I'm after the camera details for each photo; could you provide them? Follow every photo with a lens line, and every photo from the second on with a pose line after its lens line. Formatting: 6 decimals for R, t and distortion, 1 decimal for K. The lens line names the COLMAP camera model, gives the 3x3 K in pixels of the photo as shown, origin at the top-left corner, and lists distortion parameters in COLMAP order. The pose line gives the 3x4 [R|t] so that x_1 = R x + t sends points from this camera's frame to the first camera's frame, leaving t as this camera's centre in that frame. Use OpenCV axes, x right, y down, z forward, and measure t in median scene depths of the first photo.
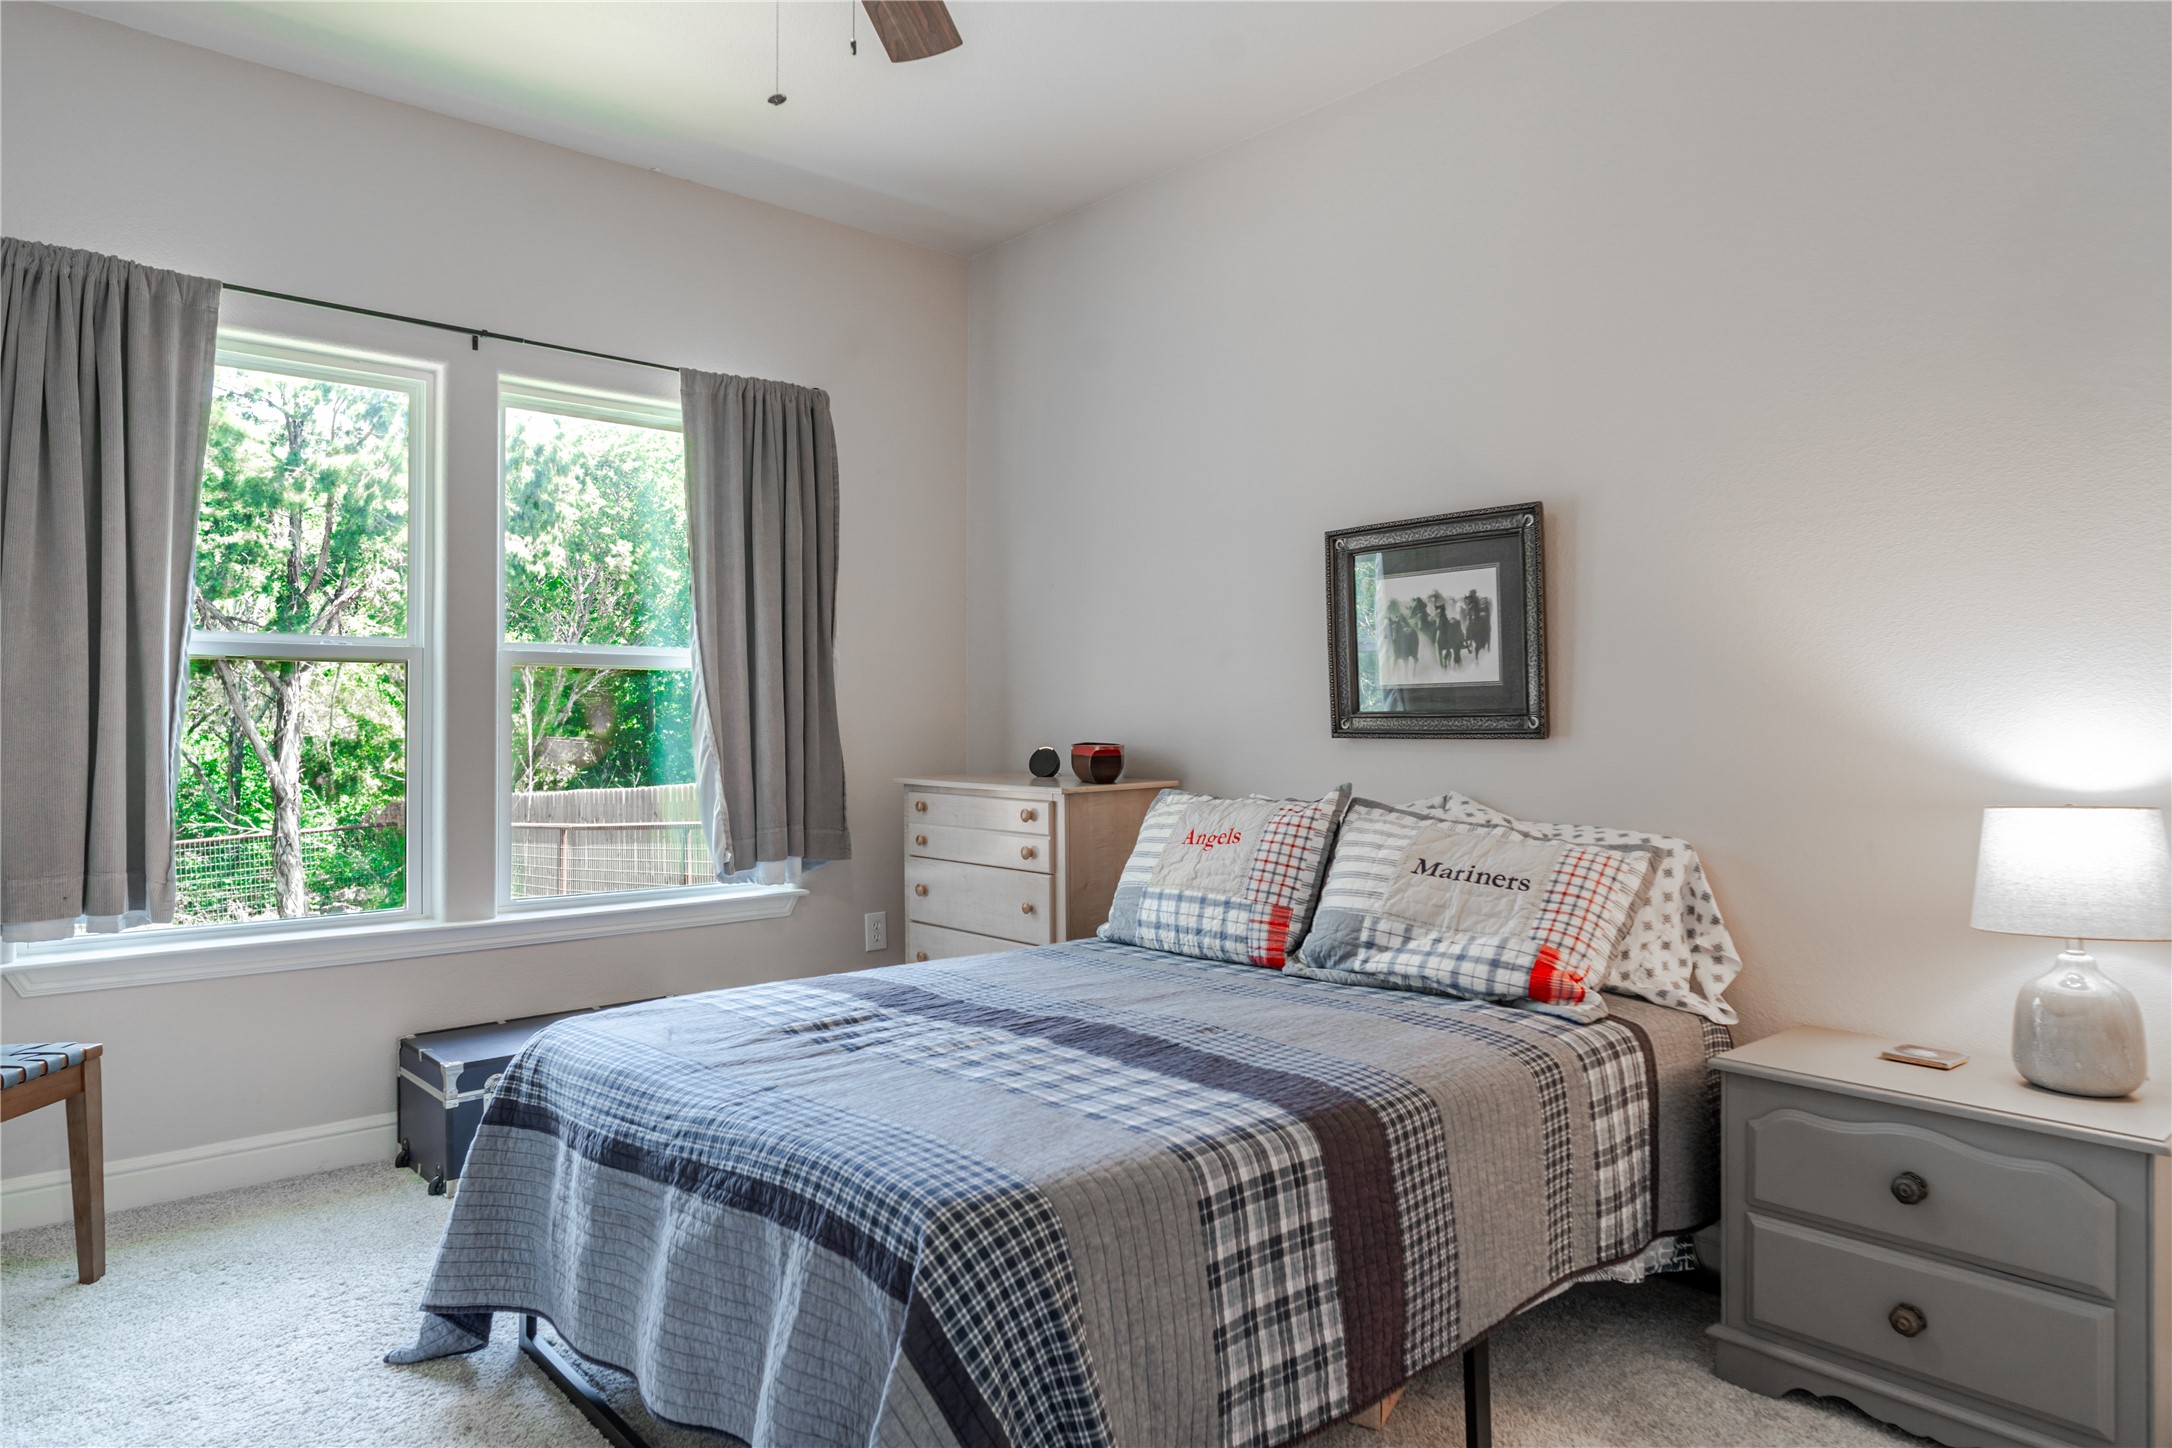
lens RADIAL K [[1312.8, 0, 1058.2], [0, 1312.8, 720.6], [0, 0, 1]] dist [-0.014383, 0.012591]
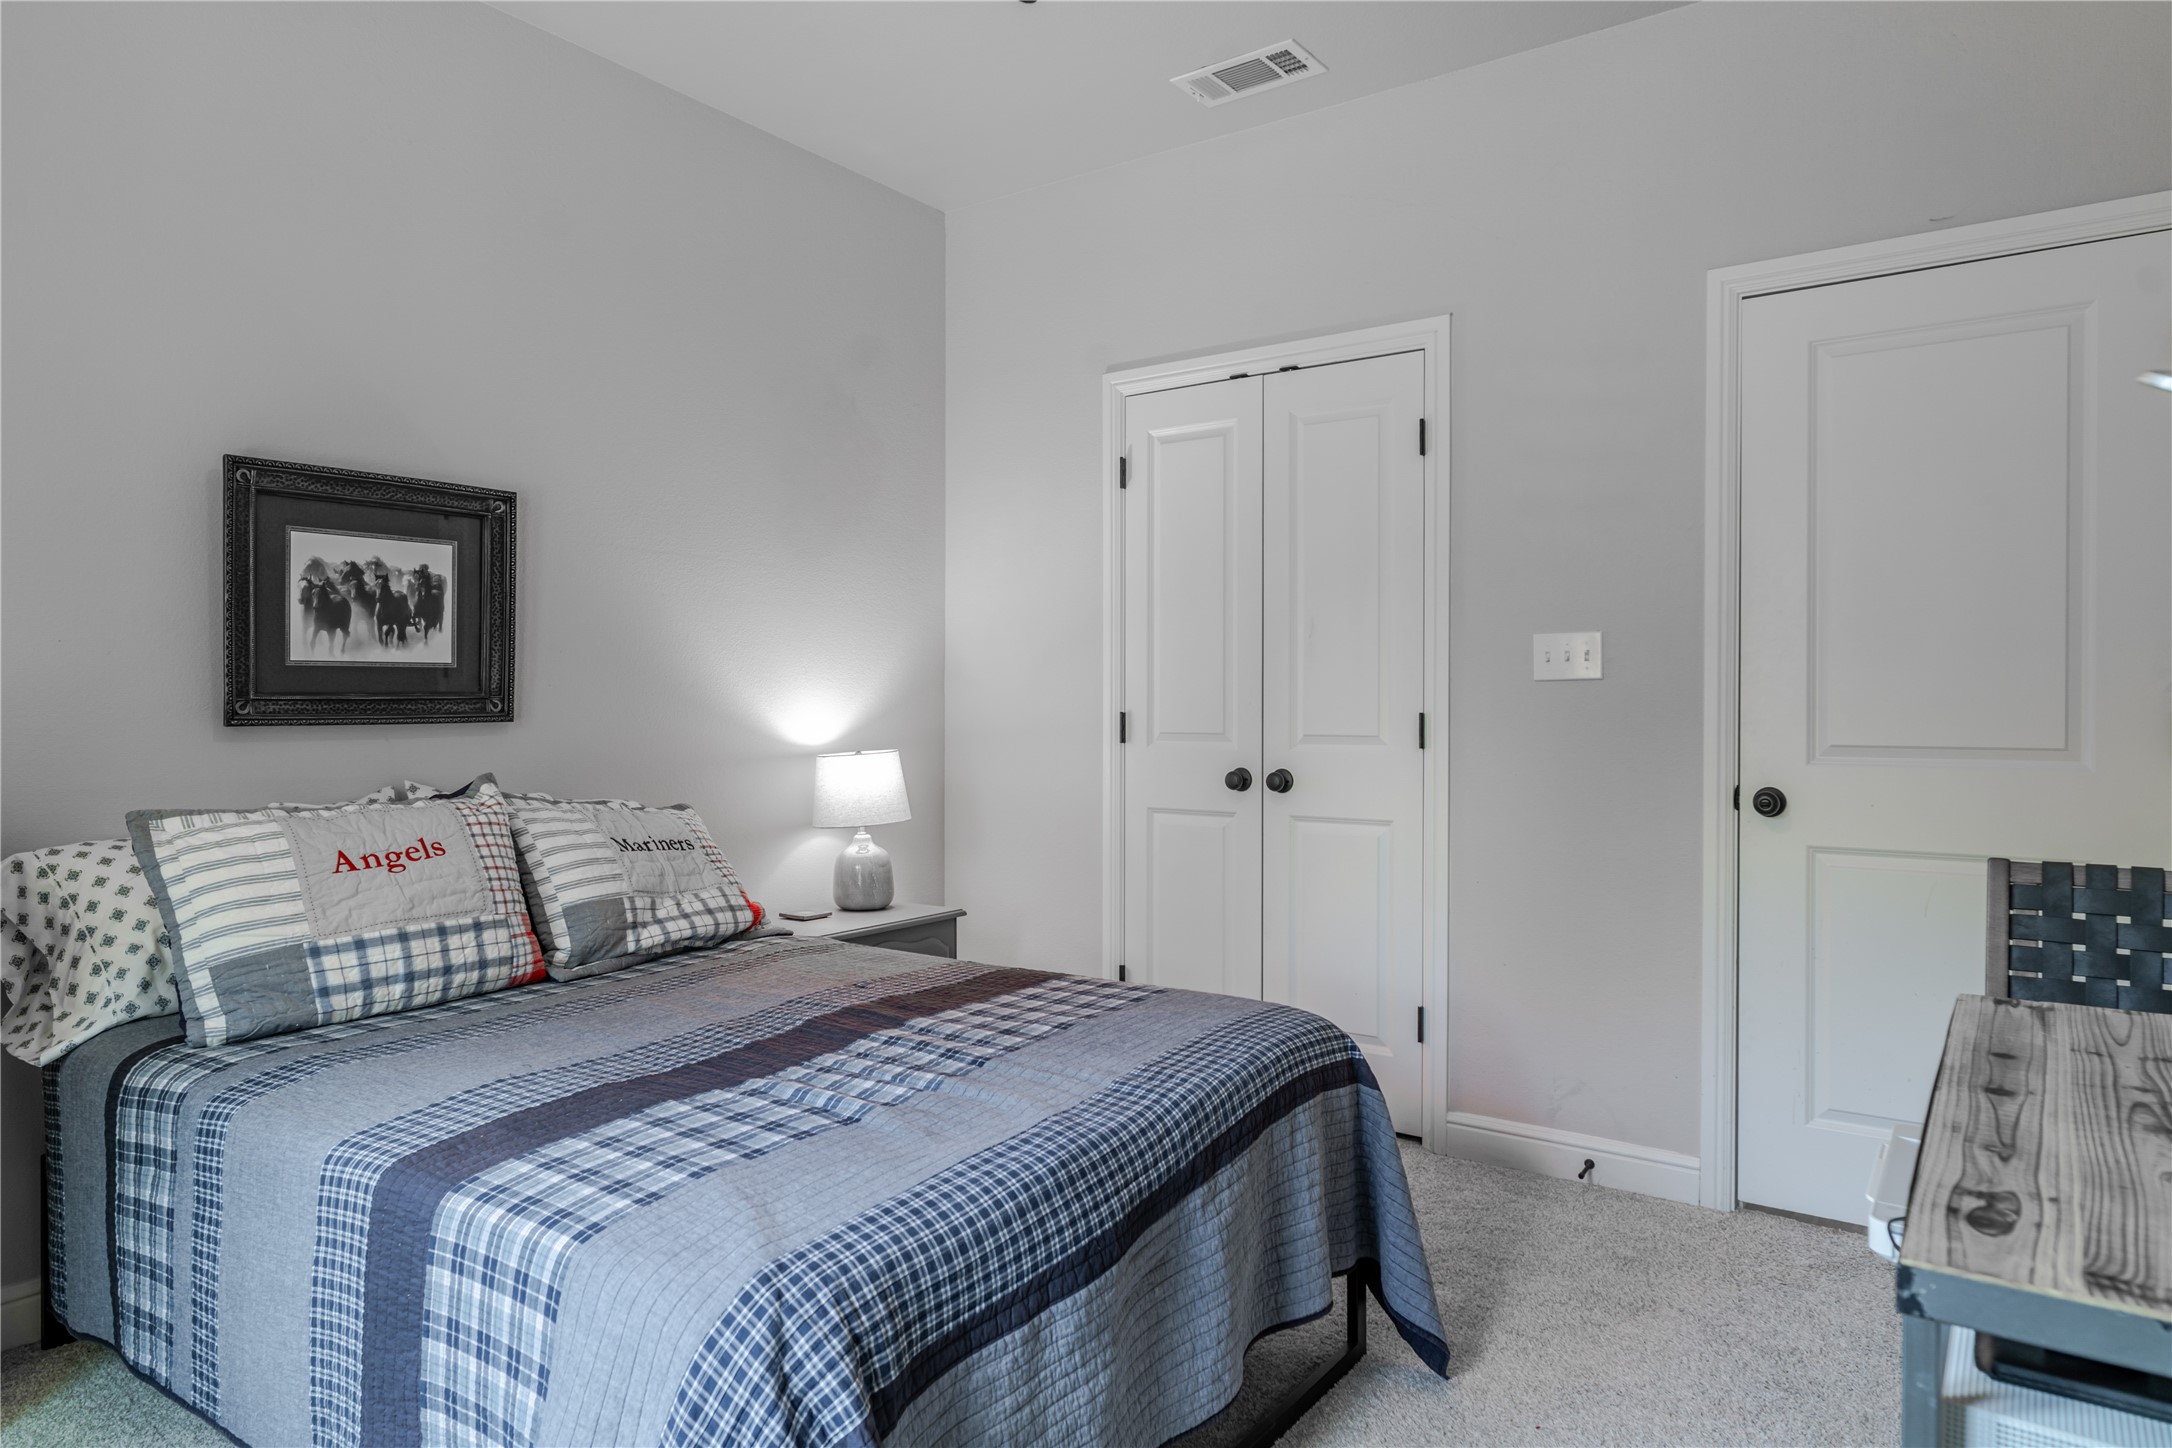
lens RADIAL K [[1312.8, 0, 1058.2], [0, 1312.8, 720.6], [0, 0, 1]] dist [-0.014383, 0.012591]
pose [[-0.224917, -0.010232, 0.974324, -0.723534], [-0.000082, 0.999945, 0.010482, 0.002090], [-0.974378, 0.002278, -0.224906, 0.796464]]
